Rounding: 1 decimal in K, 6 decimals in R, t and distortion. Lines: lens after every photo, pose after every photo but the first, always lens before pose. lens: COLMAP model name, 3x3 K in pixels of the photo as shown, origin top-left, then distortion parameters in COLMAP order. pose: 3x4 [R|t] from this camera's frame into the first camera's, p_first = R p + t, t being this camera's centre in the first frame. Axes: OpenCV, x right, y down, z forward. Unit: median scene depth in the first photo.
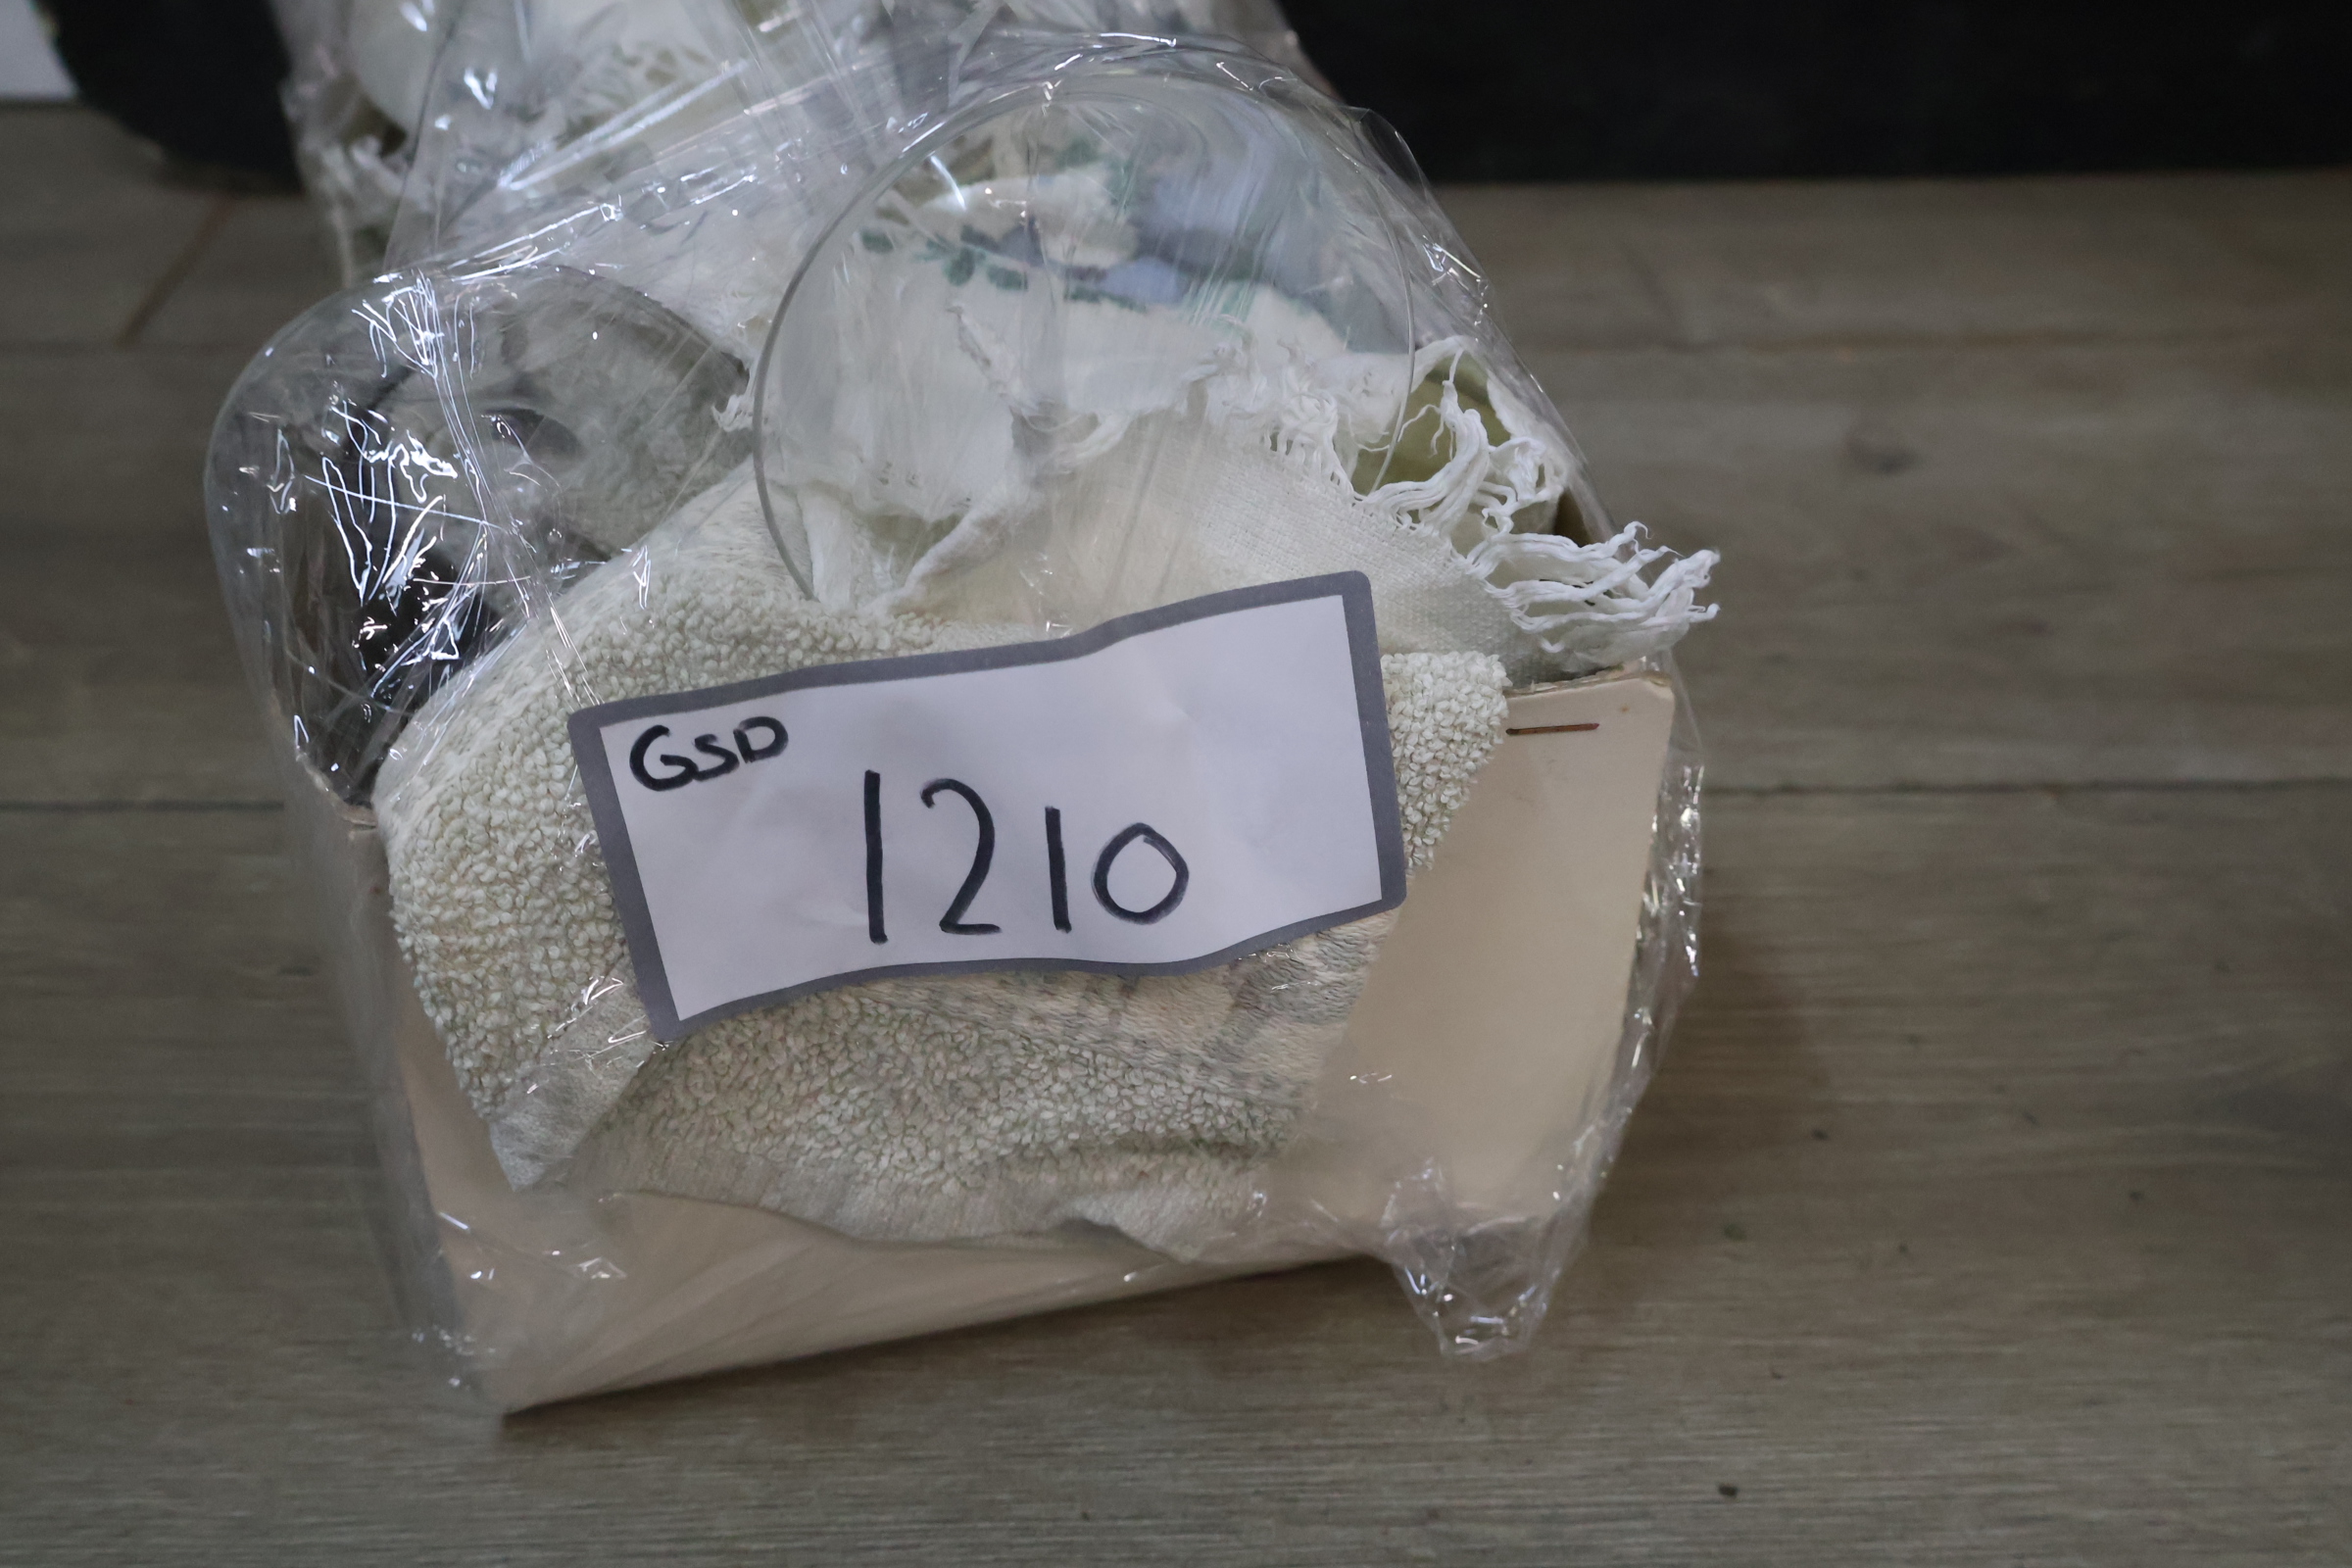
lens RADIAL K [[2259.9, 0, 1176.0], [0, 2259.9, 784.0], [0, 0, 1]] dist [0.016069, 0.009214]
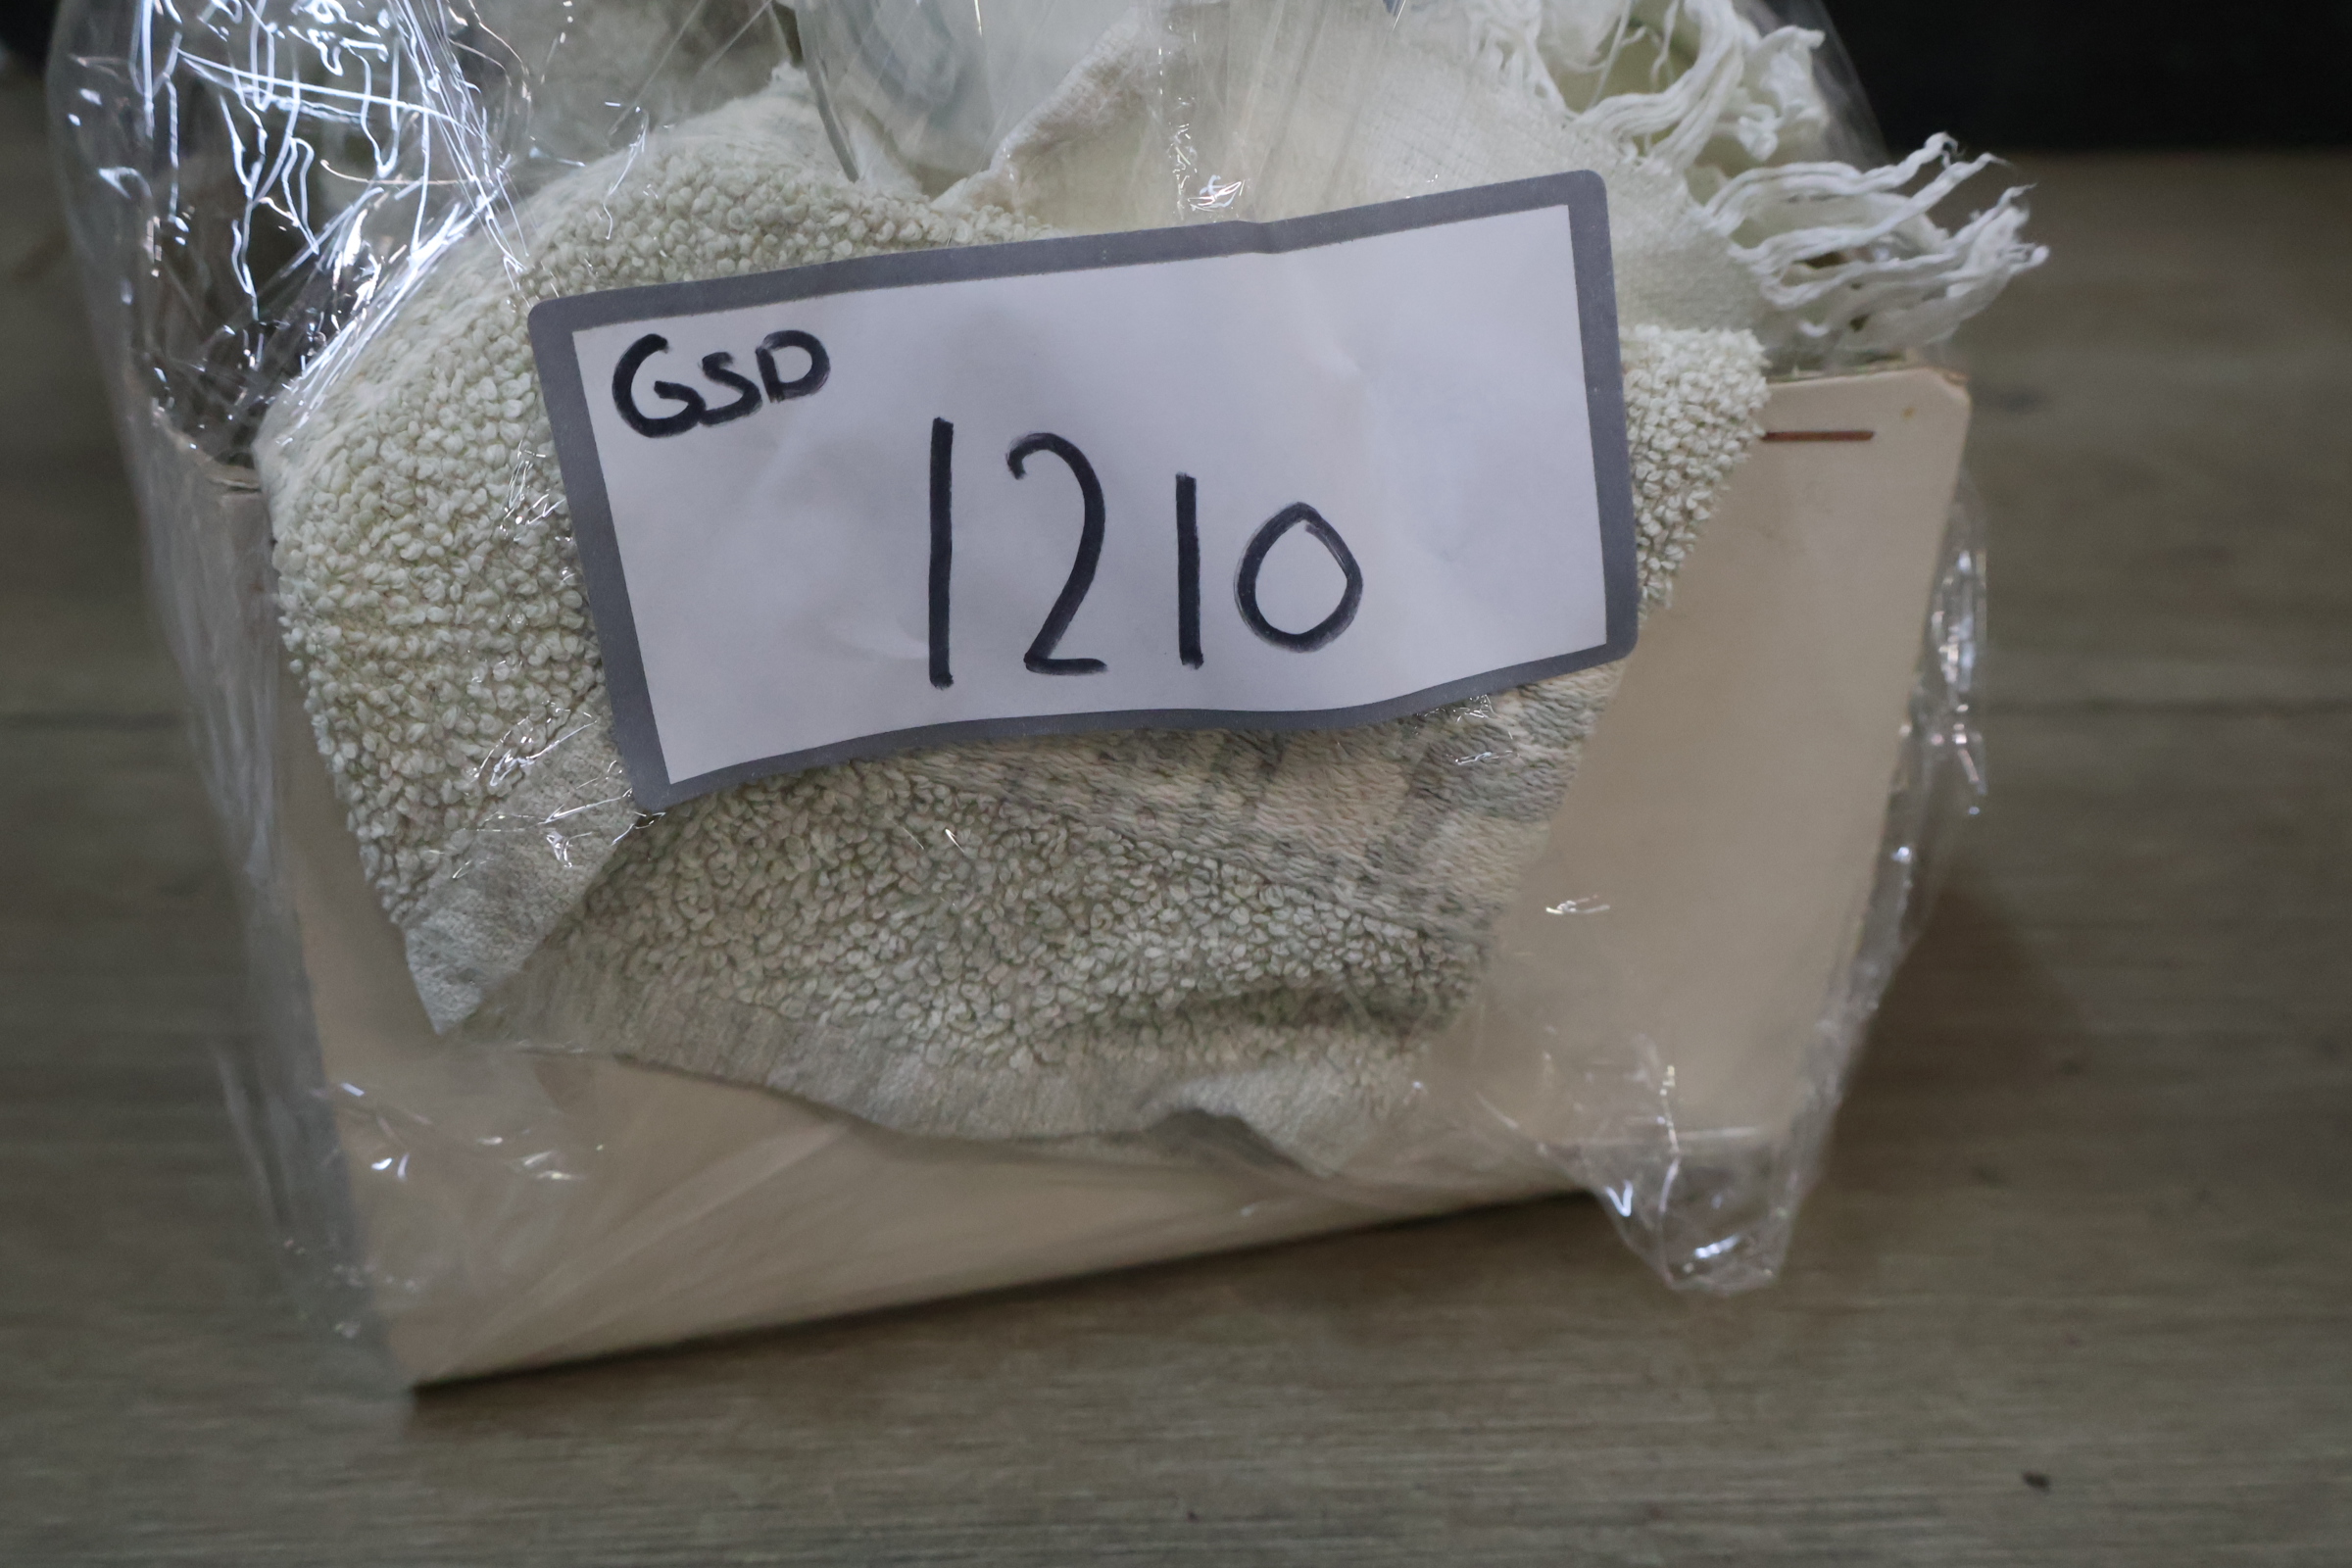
lens RADIAL K [[2259.9, 0, 1176.0], [0, 2259.9, 784.0], [0, 0, 1]] dist [0.016069, 0.009214]
pose [[0.999722, -0.000159, 0.023559, -0.069715], [0.002277, 0.995949, -0.089891, 0.163938], [-0.023449, 0.089920, 0.995673, 0.254490]]
